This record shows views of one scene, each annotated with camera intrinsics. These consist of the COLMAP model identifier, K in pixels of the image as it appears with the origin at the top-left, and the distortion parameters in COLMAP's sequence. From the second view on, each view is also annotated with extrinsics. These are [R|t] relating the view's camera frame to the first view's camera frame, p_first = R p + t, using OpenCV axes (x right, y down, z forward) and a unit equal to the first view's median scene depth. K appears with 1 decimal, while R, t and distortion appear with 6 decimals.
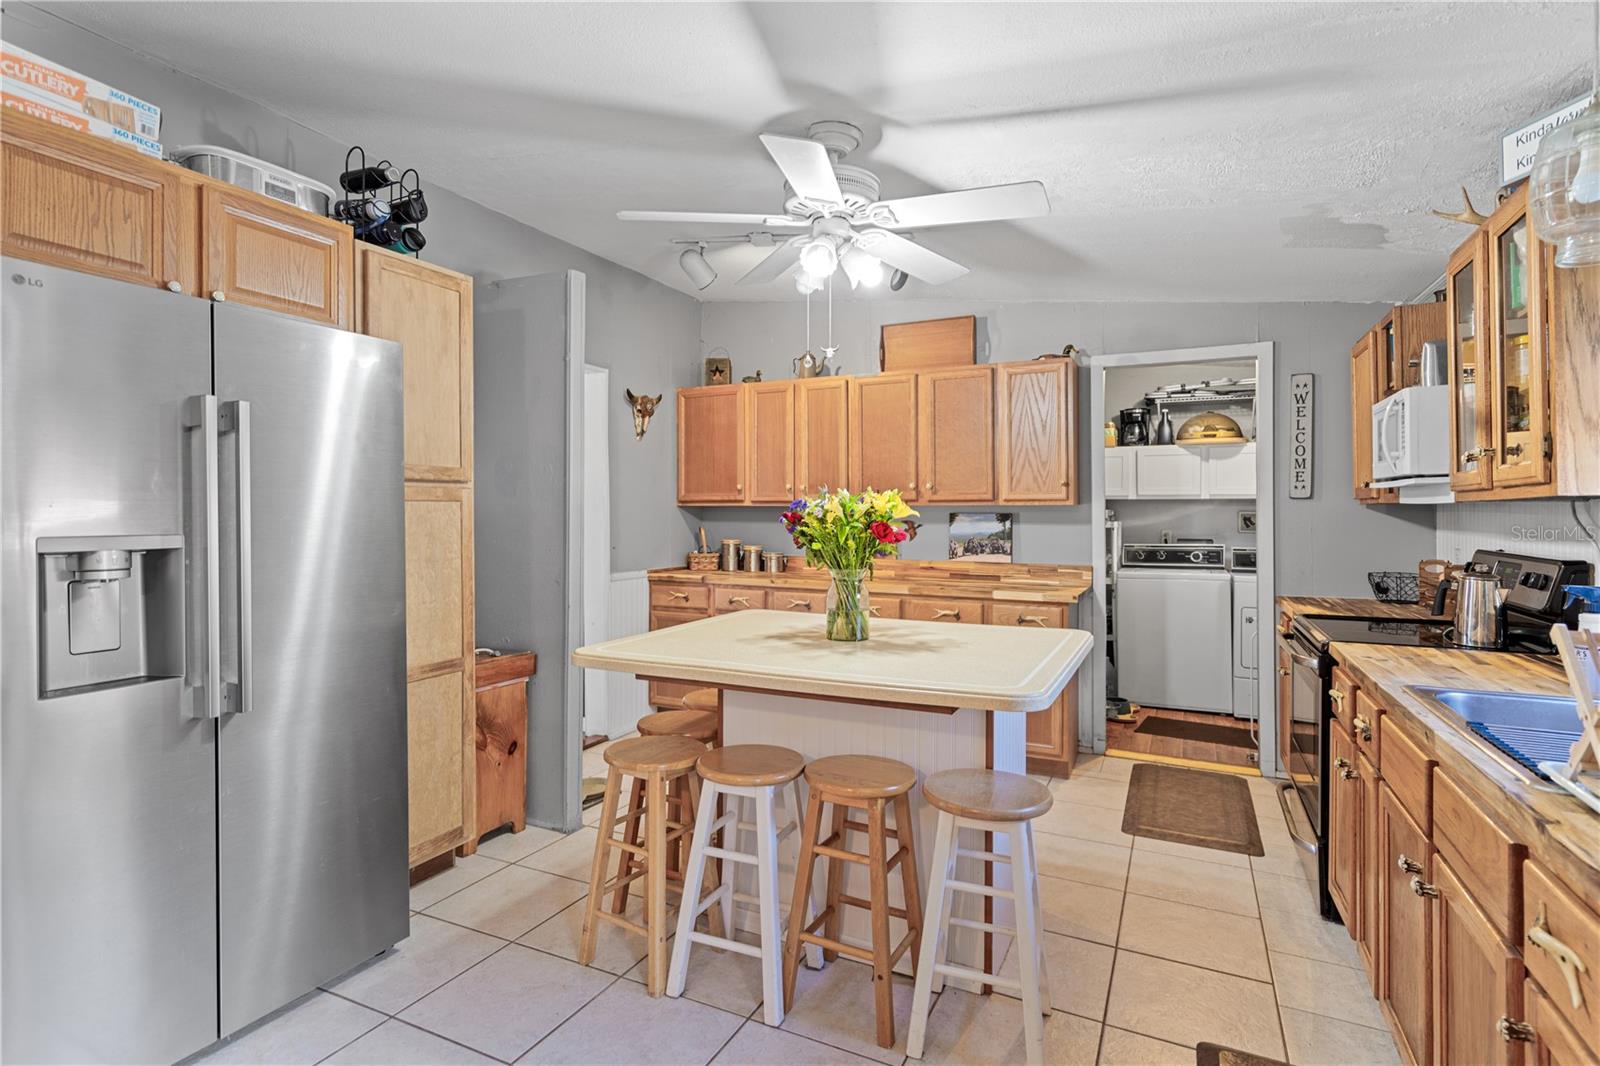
lens RADIAL K [[810.8, 0, 799.3], [0, 810.8, 517.7], [0, 0, 1]] dist [-0.000168, 0.000036]
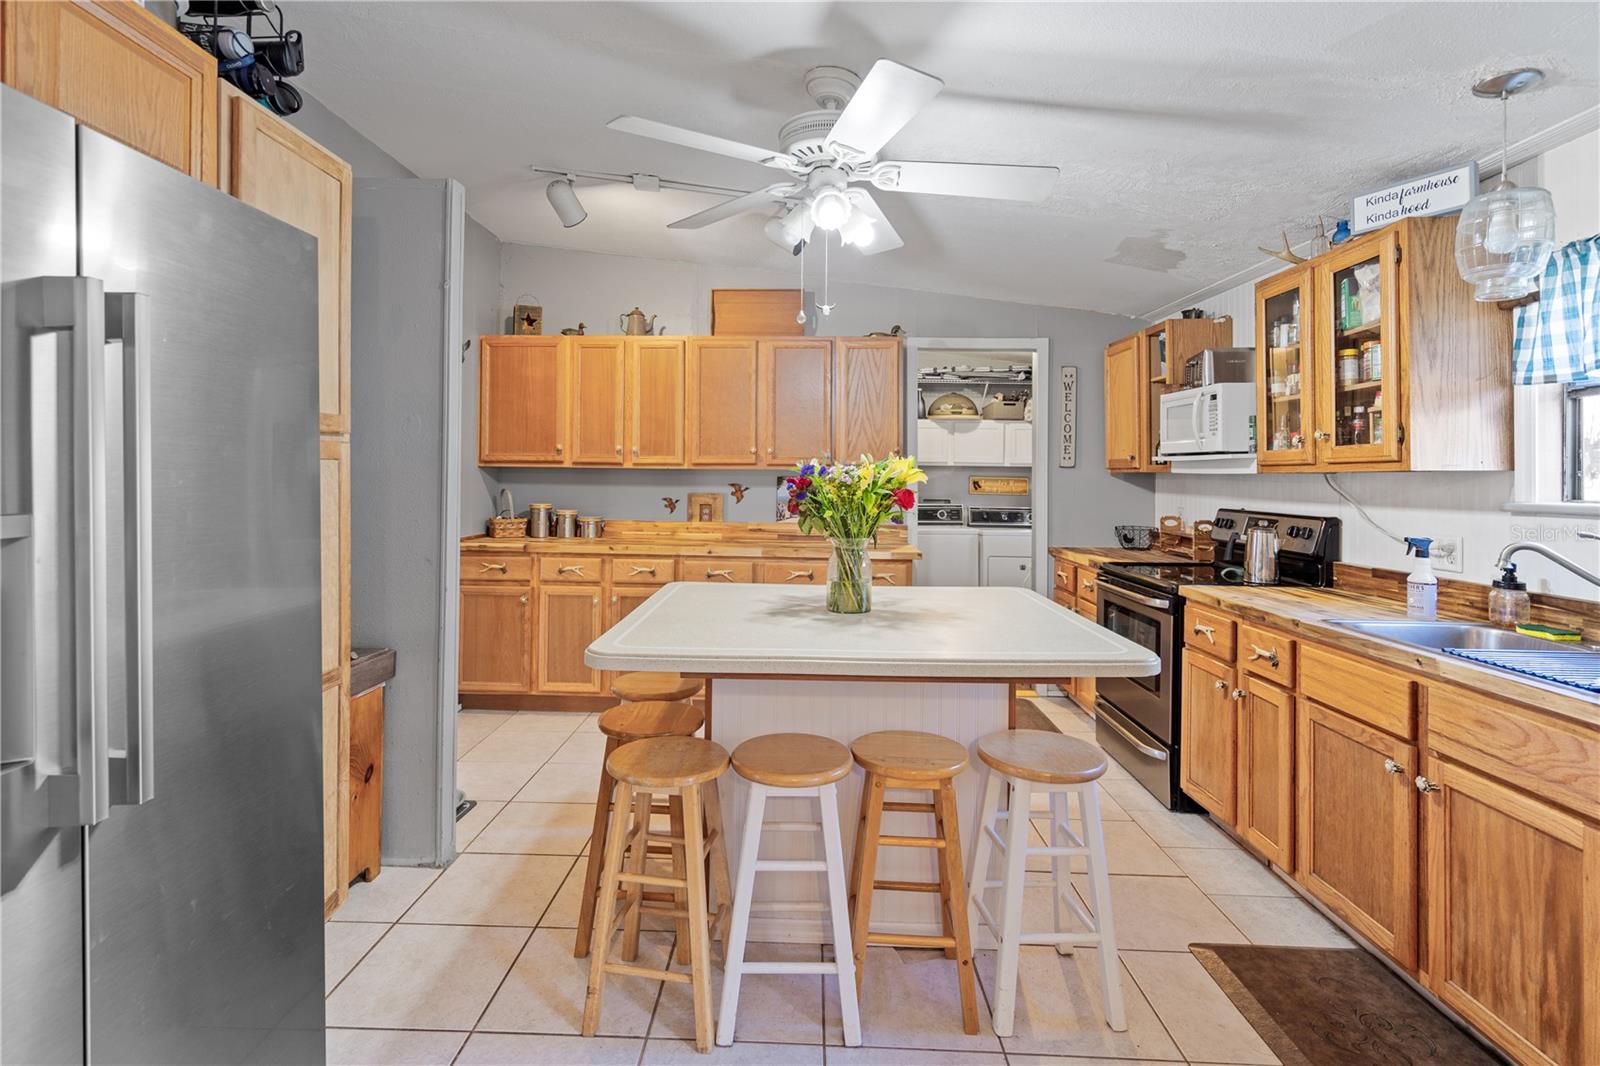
lens RADIAL K [[748.4, 0, 794.0], [0, 748.4, 475.6], [0, 0, 1]] dist [-0.004379, 0.000104]
pose [[0.909878, 0.007530, 0.414807, -0.236045], [-0.006259, 0.999971, -0.004425, -0.003486], [-0.414828, 0.001430, 0.909899, 0.142298]]
